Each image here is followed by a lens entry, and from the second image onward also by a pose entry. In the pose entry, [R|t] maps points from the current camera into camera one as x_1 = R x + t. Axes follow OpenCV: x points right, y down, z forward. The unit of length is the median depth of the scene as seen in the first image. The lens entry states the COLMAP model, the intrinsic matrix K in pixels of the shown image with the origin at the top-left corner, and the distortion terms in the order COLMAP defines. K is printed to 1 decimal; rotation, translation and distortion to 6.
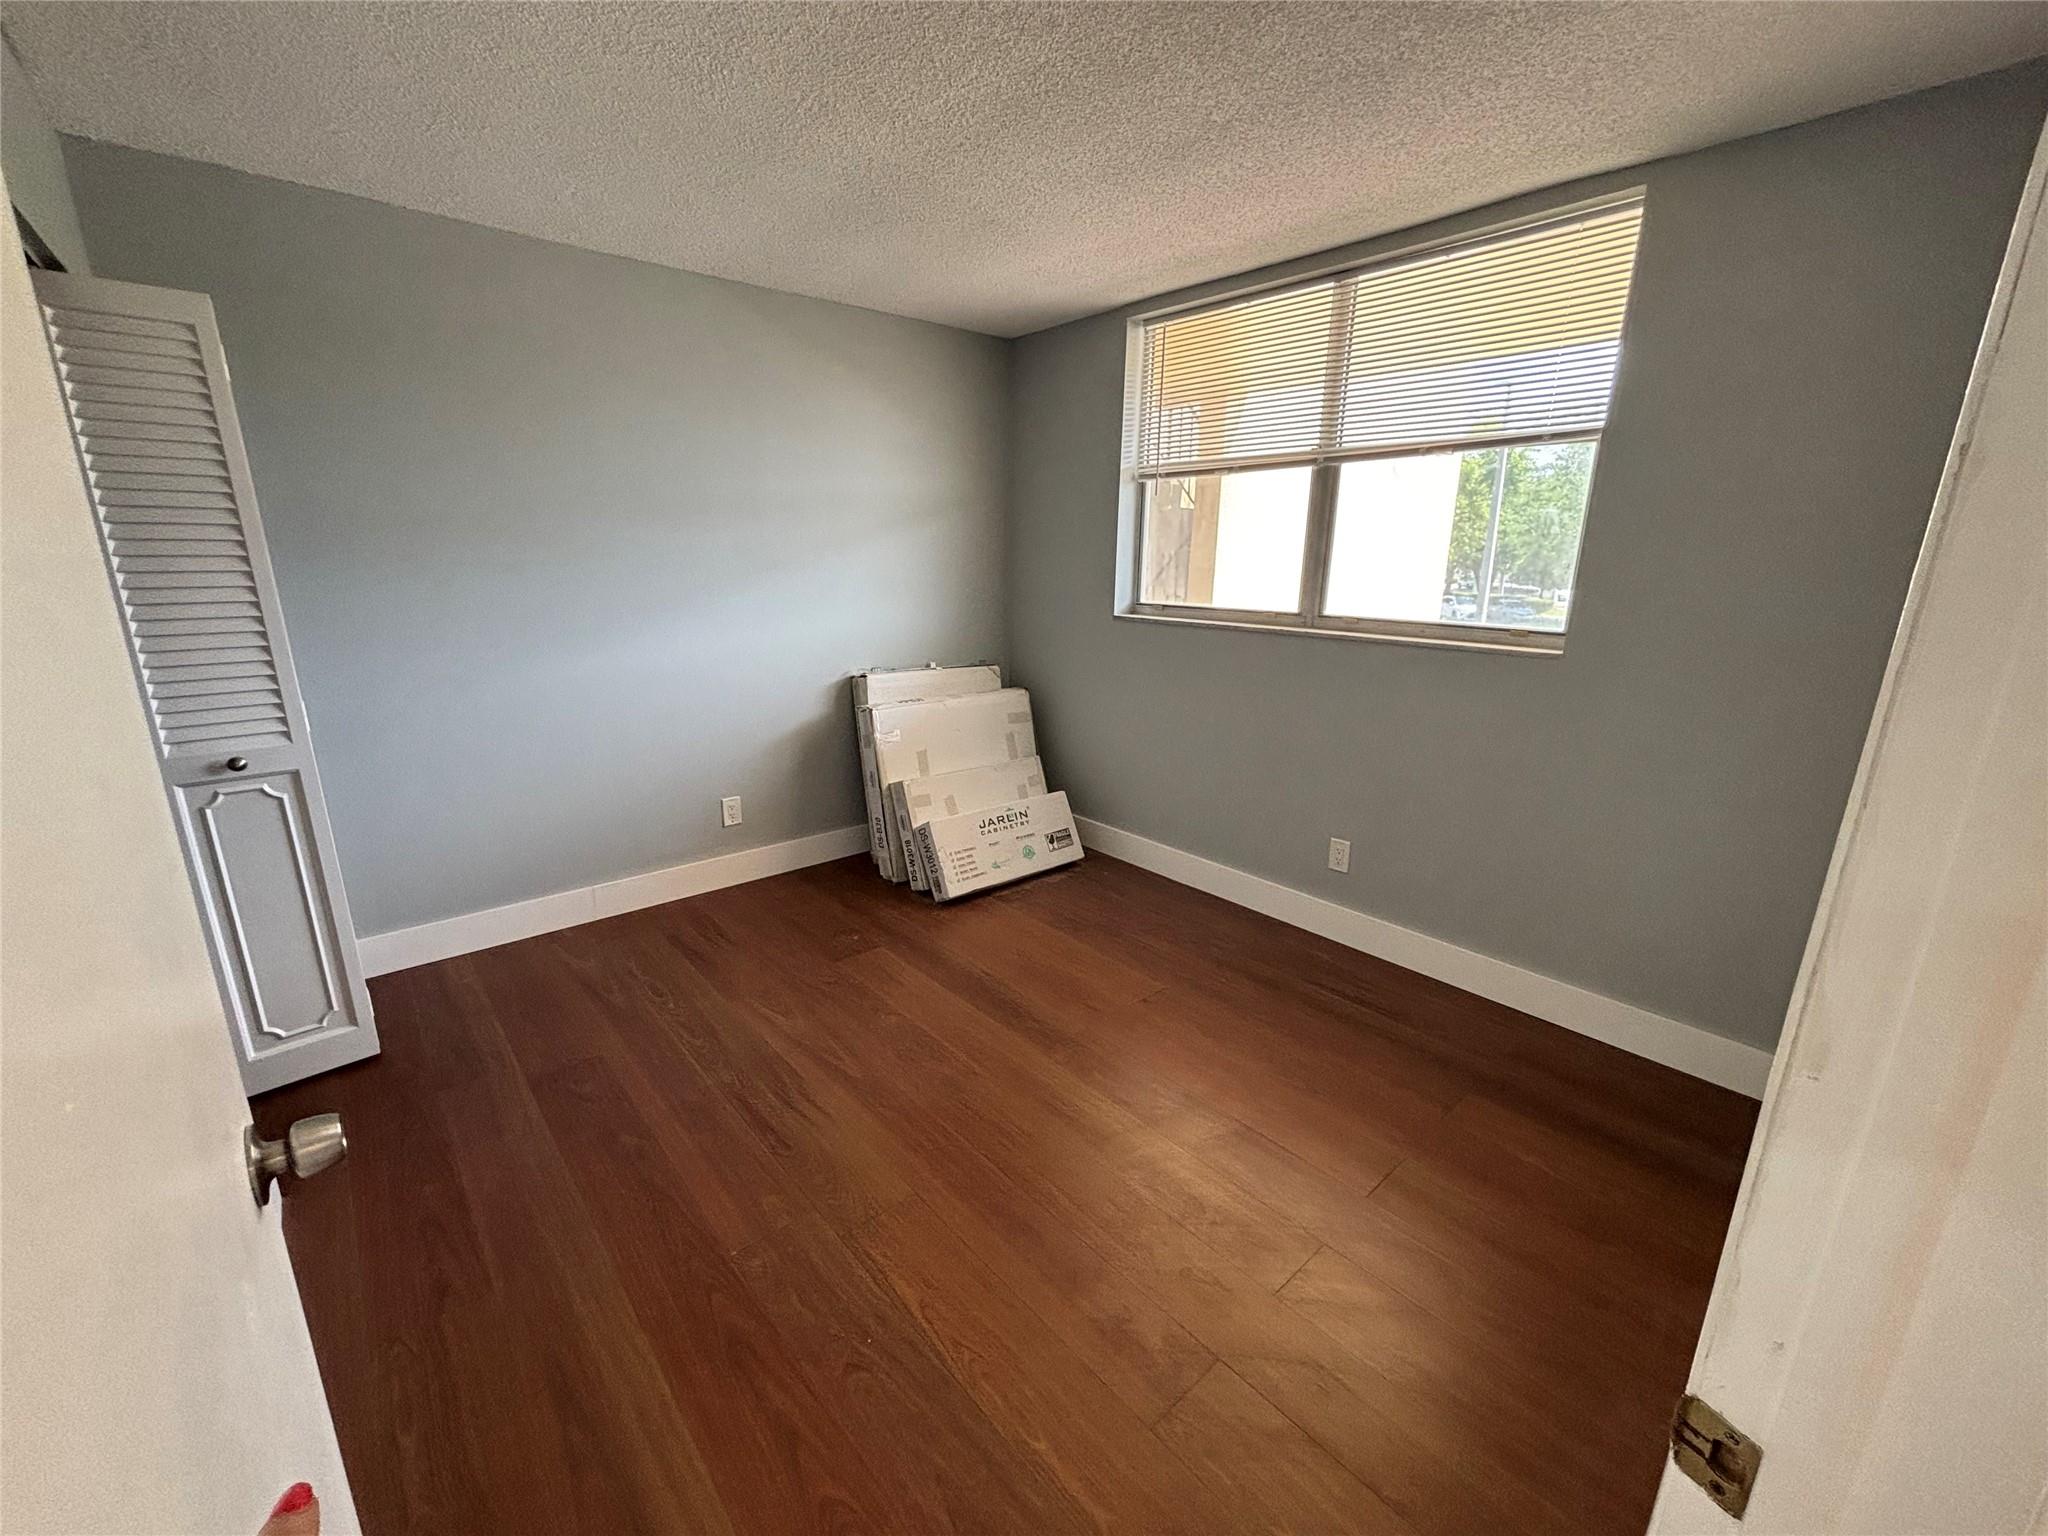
lens RADIAL K [[824.7, 0, 1041.1], [0, 824.7, 771.7], [0, 0, 1]] dist [0.000432, -0.000330]
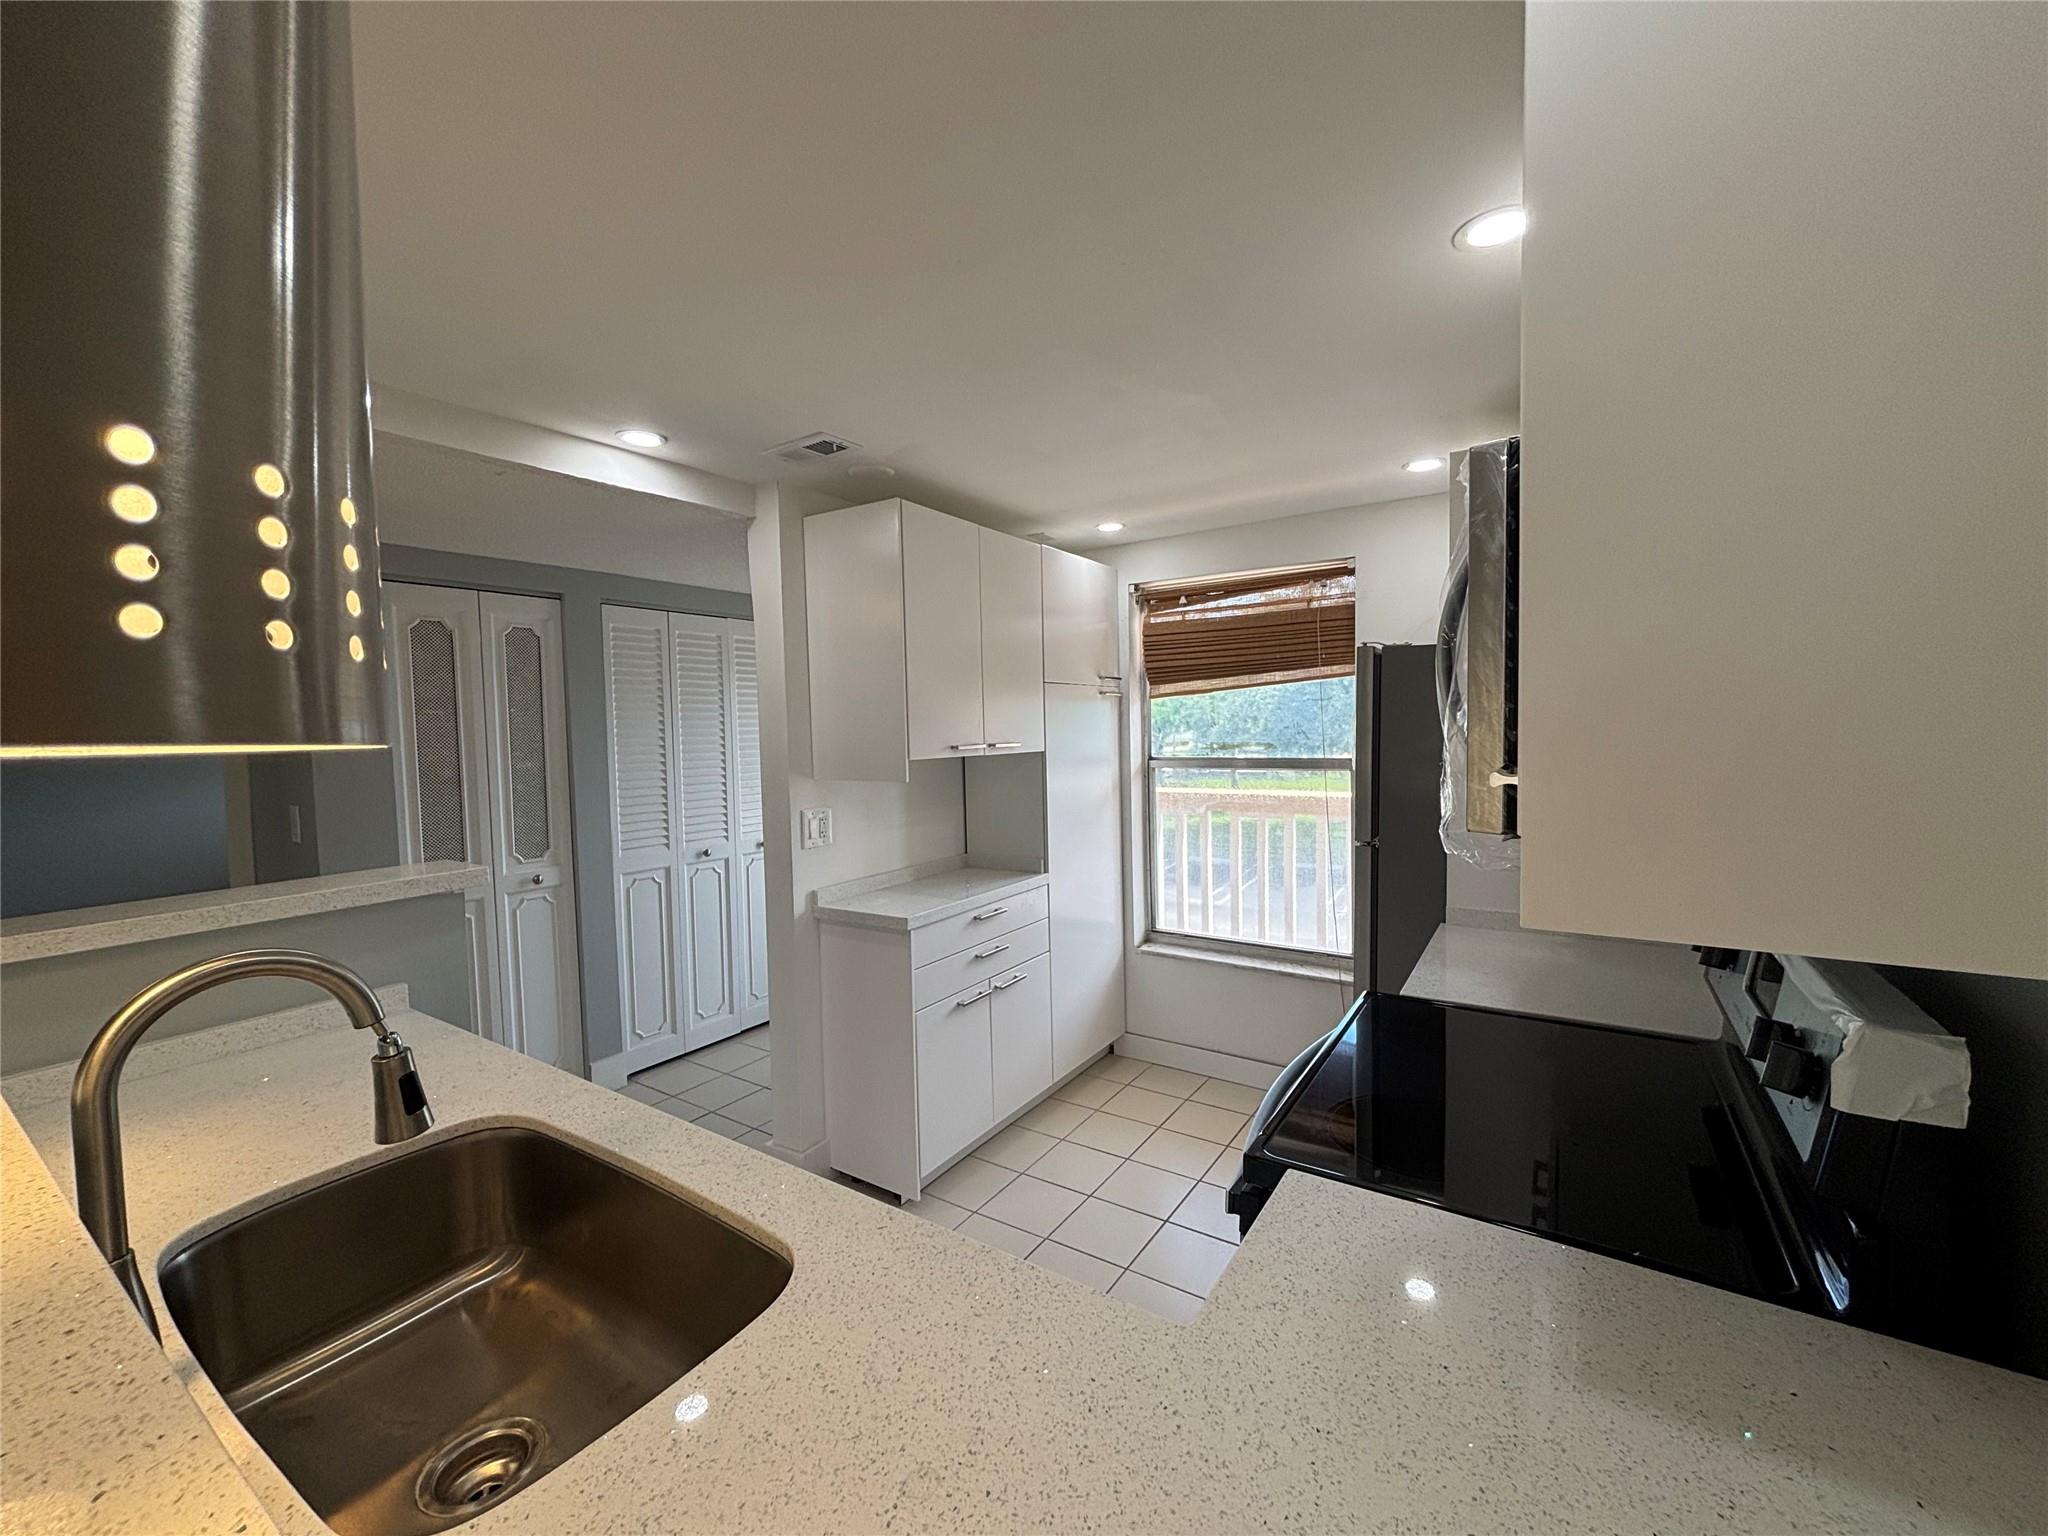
lens RADIAL K [[824.7, 0, 1019.0], [0, 824.7, 764.8], [0, 0, 1]] dist [0.000432, -0.000330]
pose [[0.971982, -0.029753, 0.233163, -0.413539], [0.073954, 0.980290, -0.183201, 0.107422], [-0.223117, 0.195312, 0.955025, -0.545106]]
